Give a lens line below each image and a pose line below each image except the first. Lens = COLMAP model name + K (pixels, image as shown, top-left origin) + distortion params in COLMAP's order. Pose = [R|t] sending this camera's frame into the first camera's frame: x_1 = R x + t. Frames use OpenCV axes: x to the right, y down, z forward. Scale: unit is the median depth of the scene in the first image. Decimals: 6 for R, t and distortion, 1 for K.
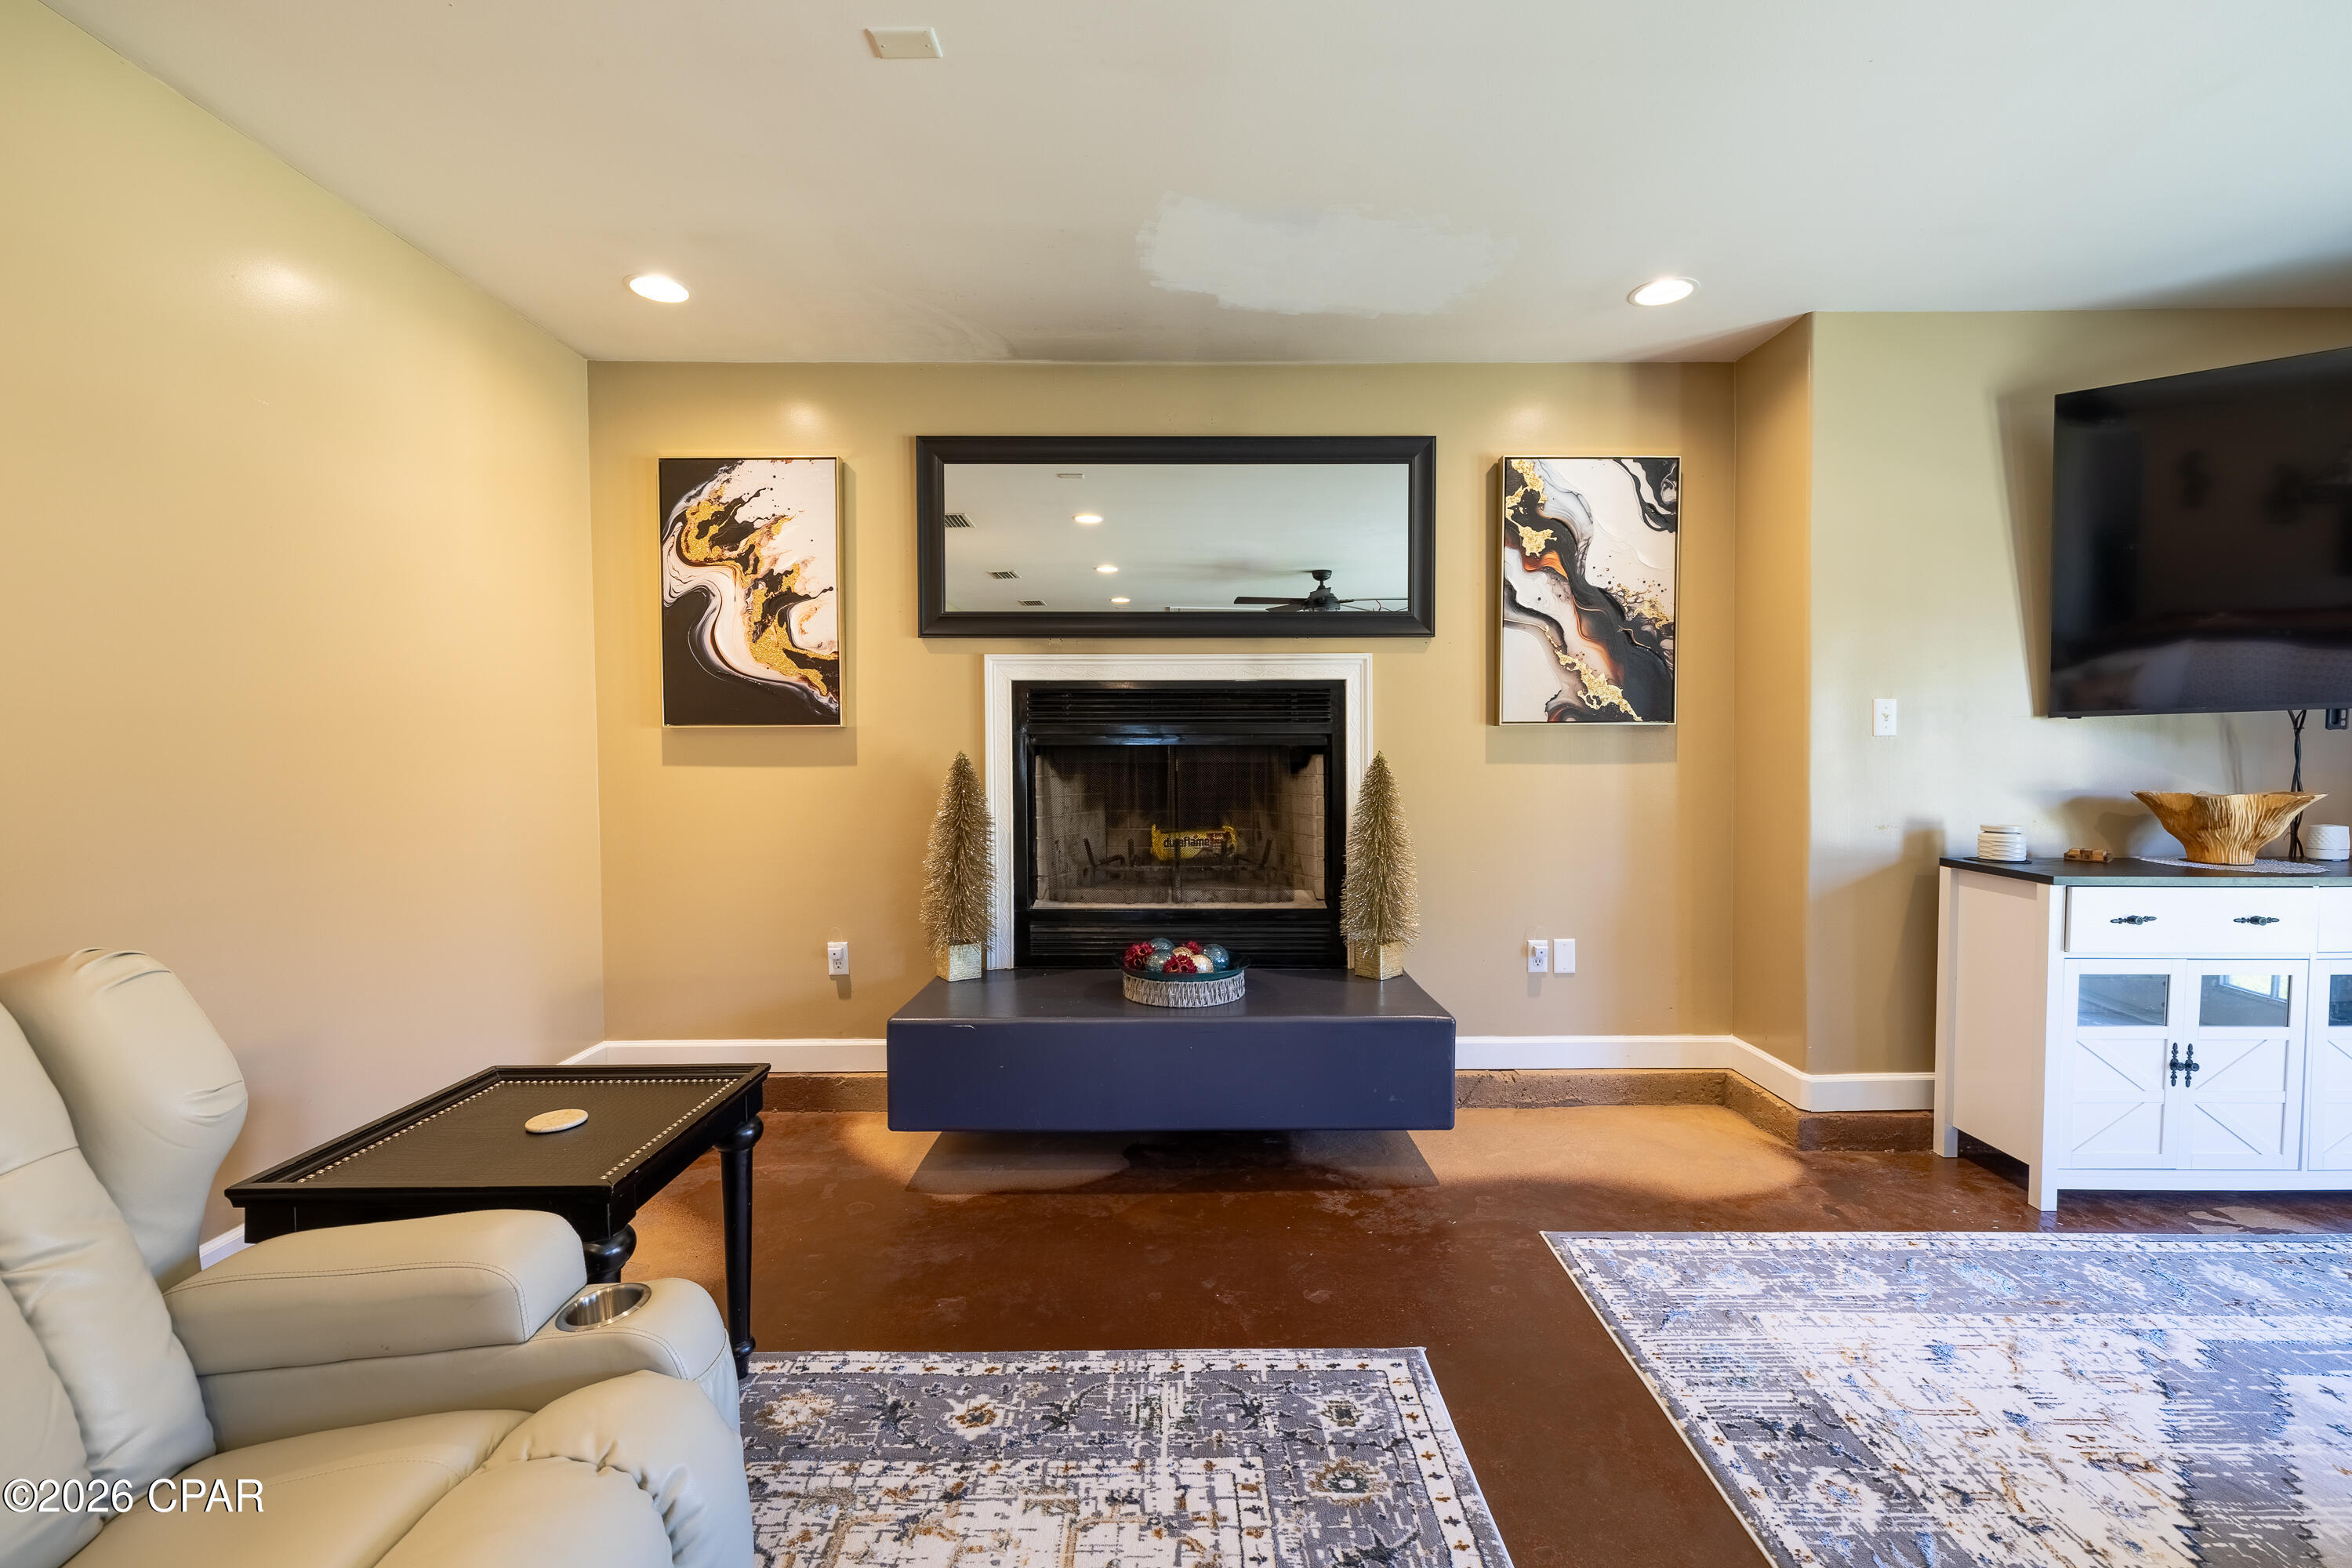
lens RADIAL K [[986.0, 0, 1182.6], [0, 986.0, 772.7], [0, 0, 1]] dist [-0.001272, 0.001039]
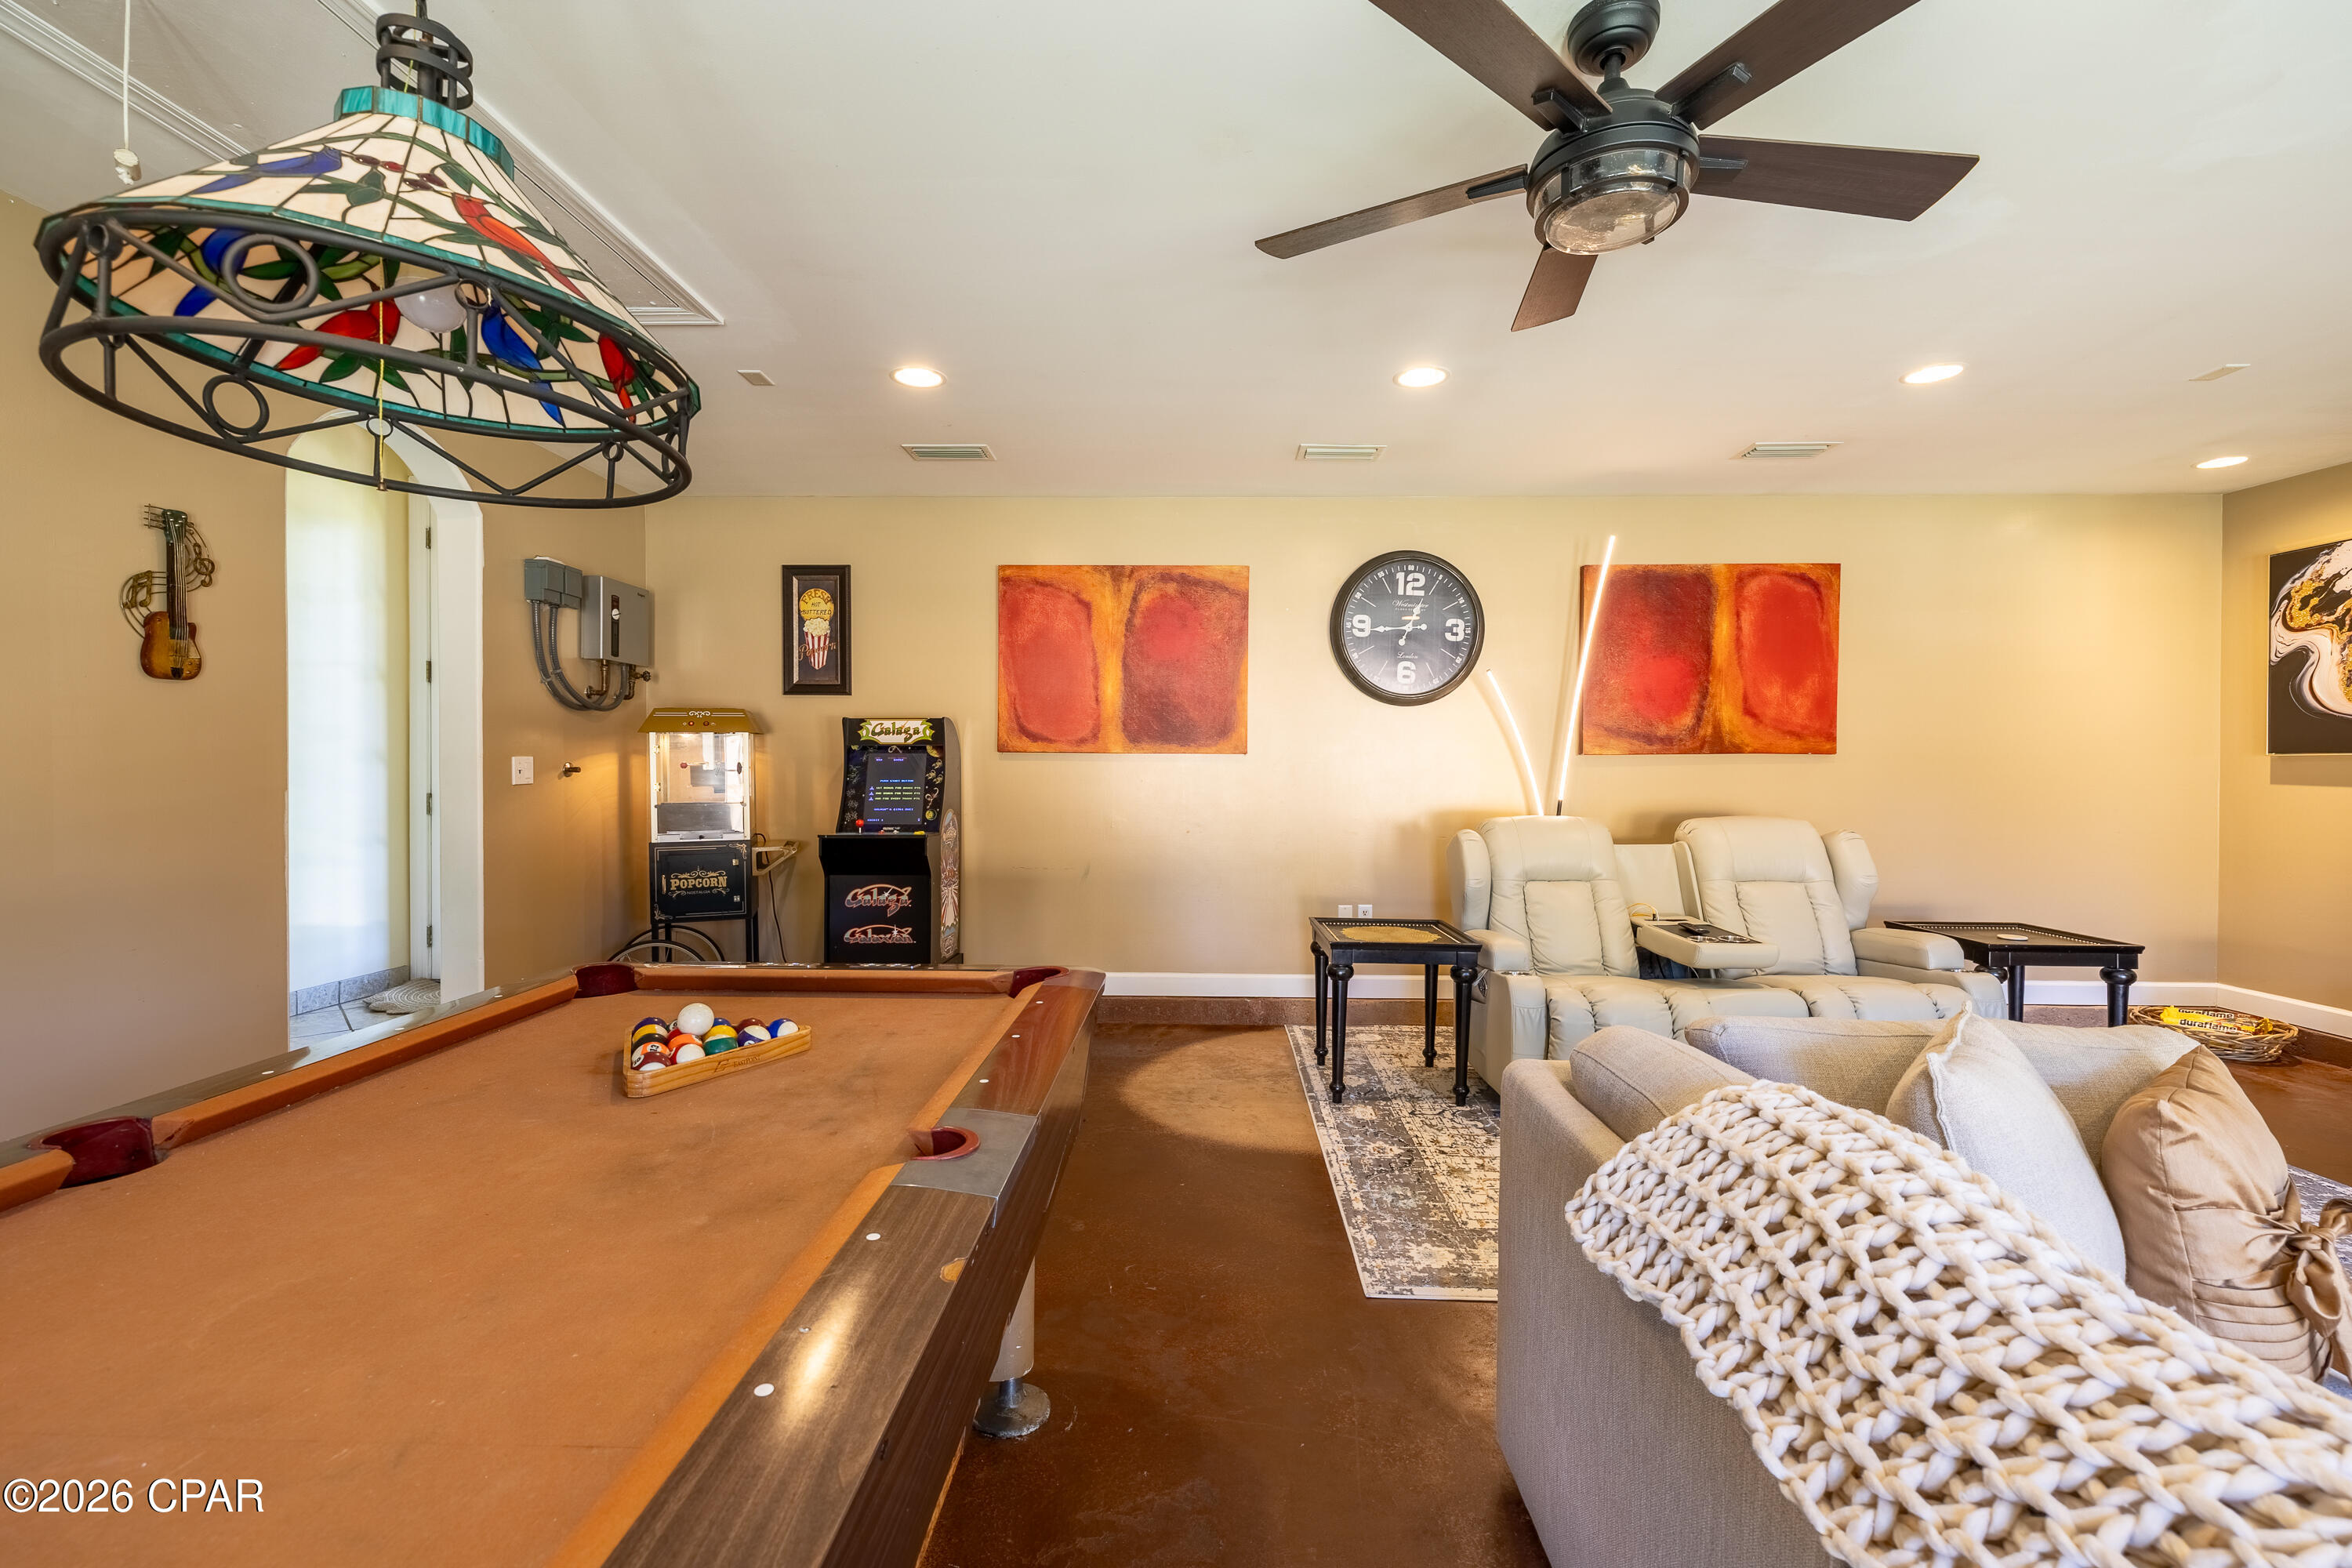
lens RADIAL K [[986.0, 0, 1187.6], [0, 986.0, 776.5], [0, 0, 1]] dist [-0.001272, 0.001039]
pose [[-0.028105, 0.013328, -0.999516, 0.852119], [-0.030948, 0.999420, 0.014197, 0.008344], [0.999126, 0.031332, -0.027676, -0.422268]]
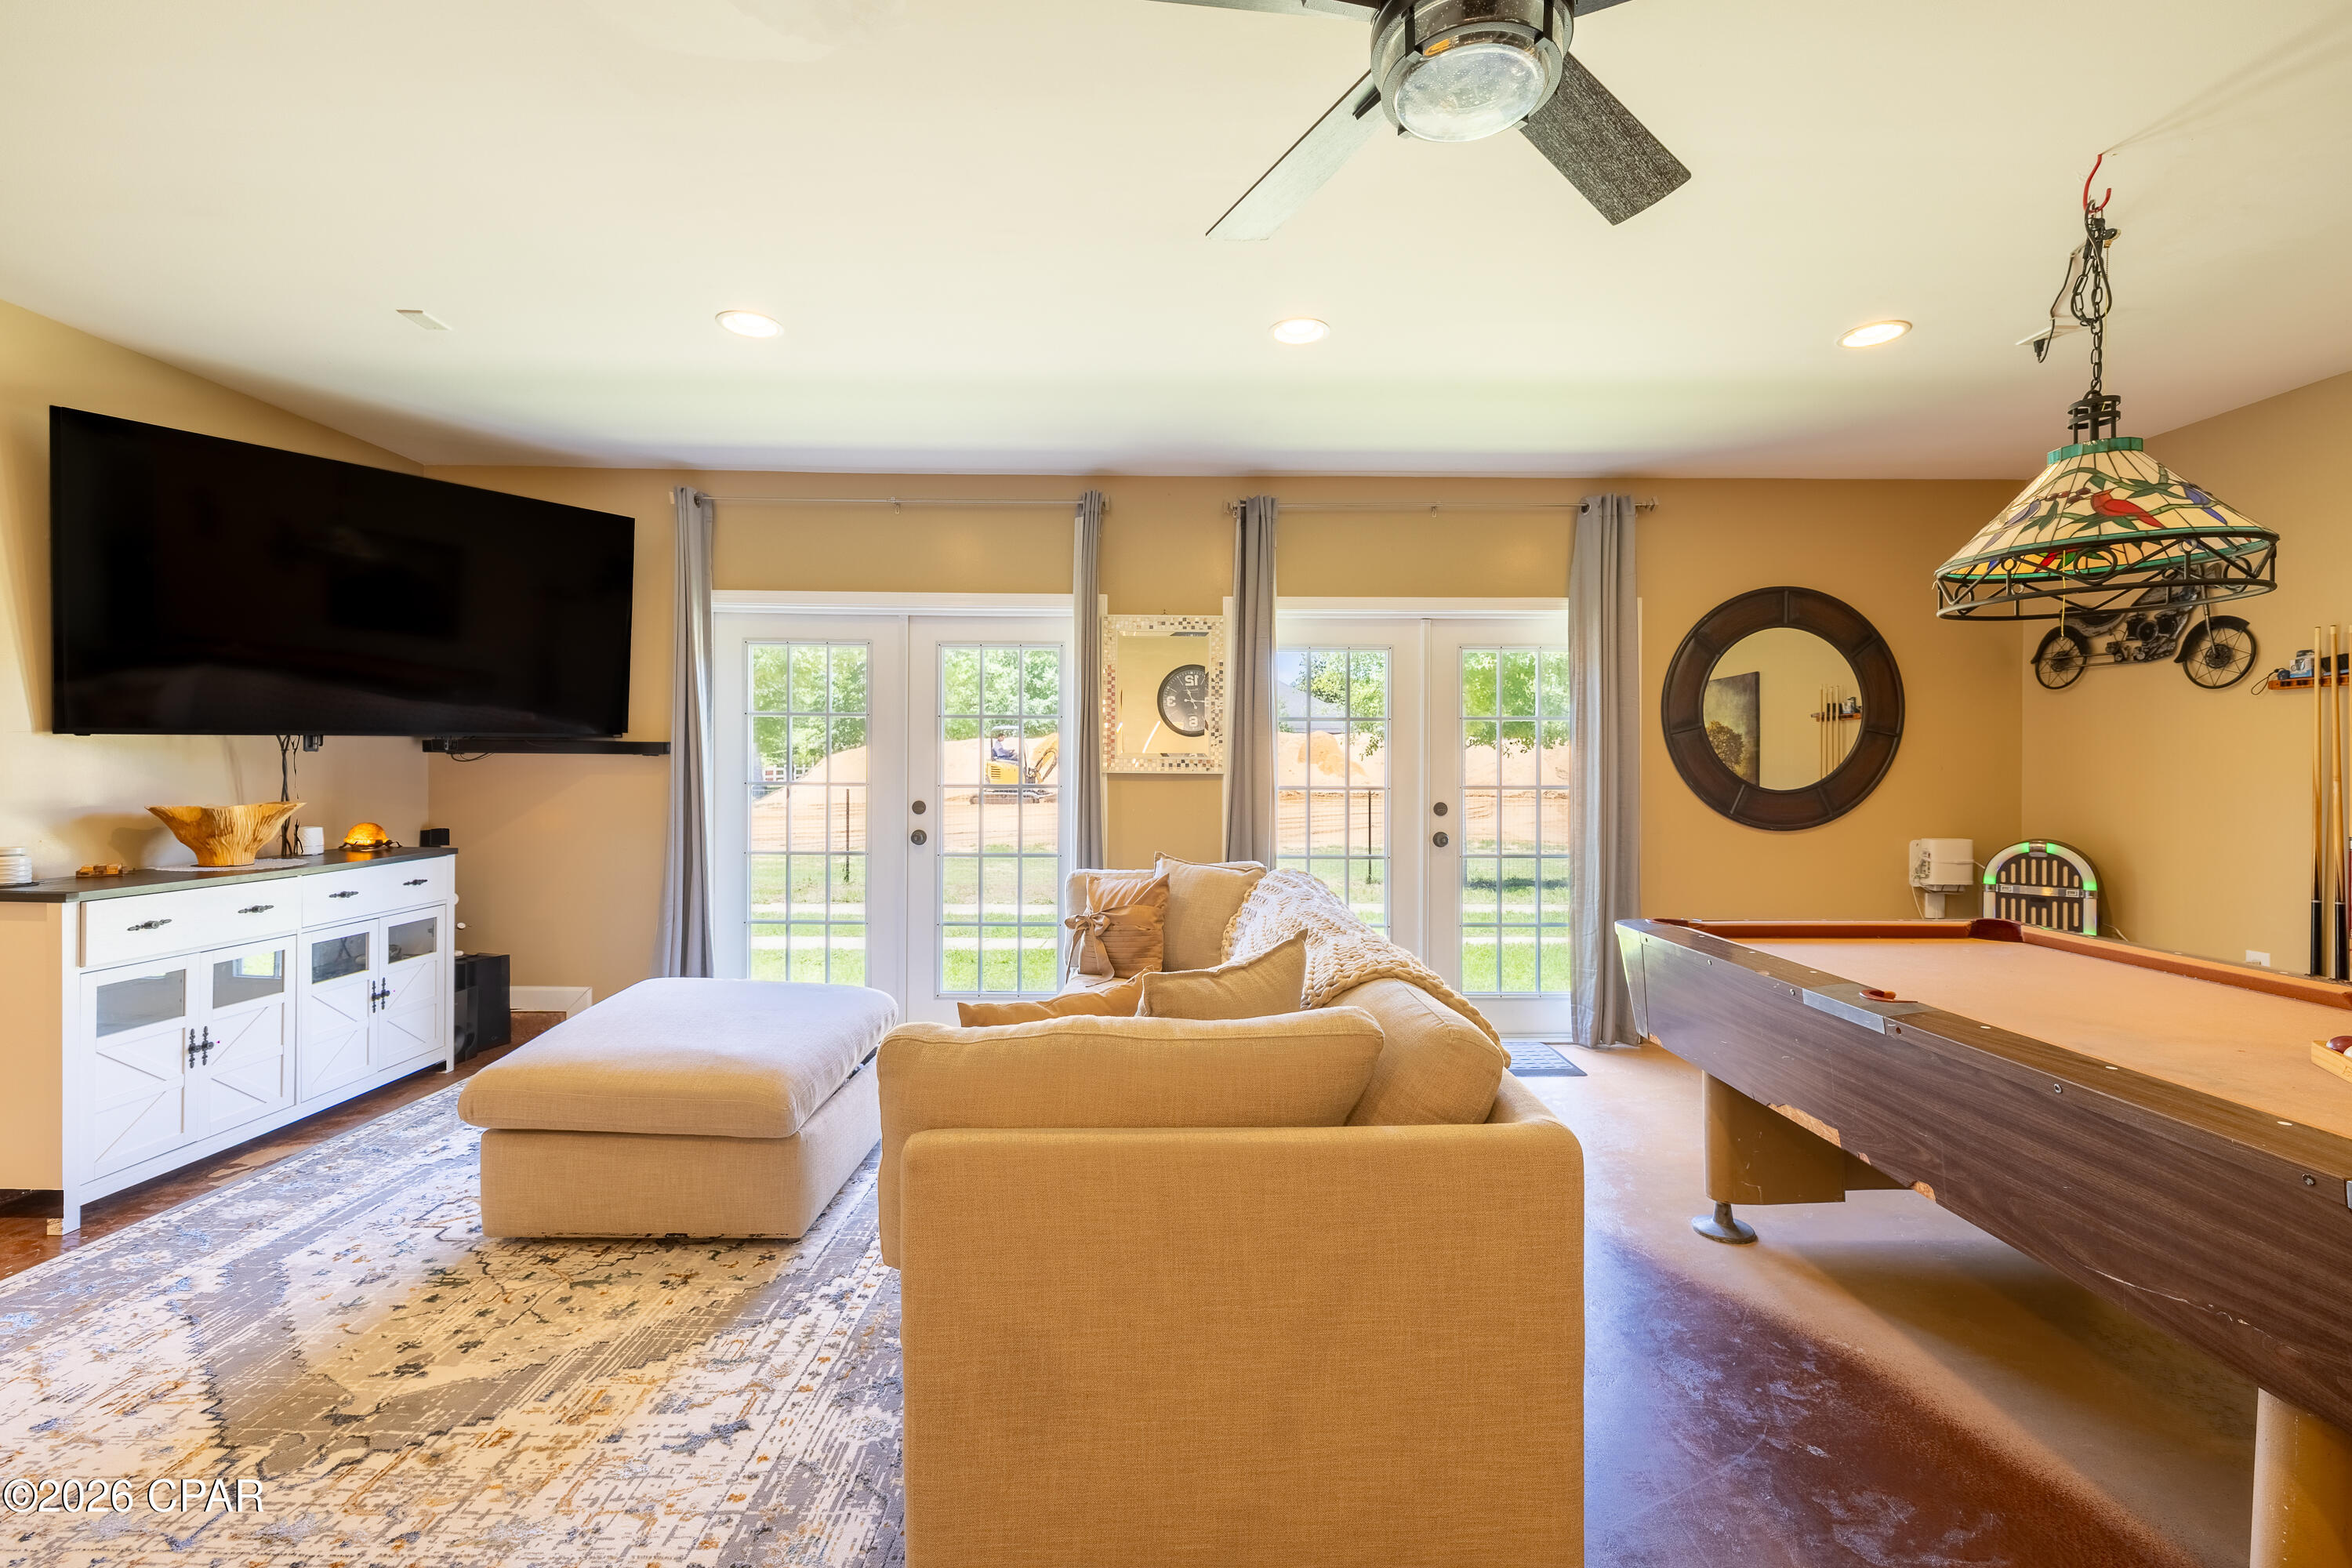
lens RADIAL K [[986.0, 0, 1178.6], [0, 986.0, 778.2], [0, 0, 1]] dist [-0.001272, 0.001039]
pose [[-0.005441, -0.009894, 0.999936, -0.091121], [0.022127, 0.999705, 0.010012, 0.002131], [-0.999740, 0.022180, -0.005220, -0.094441]]
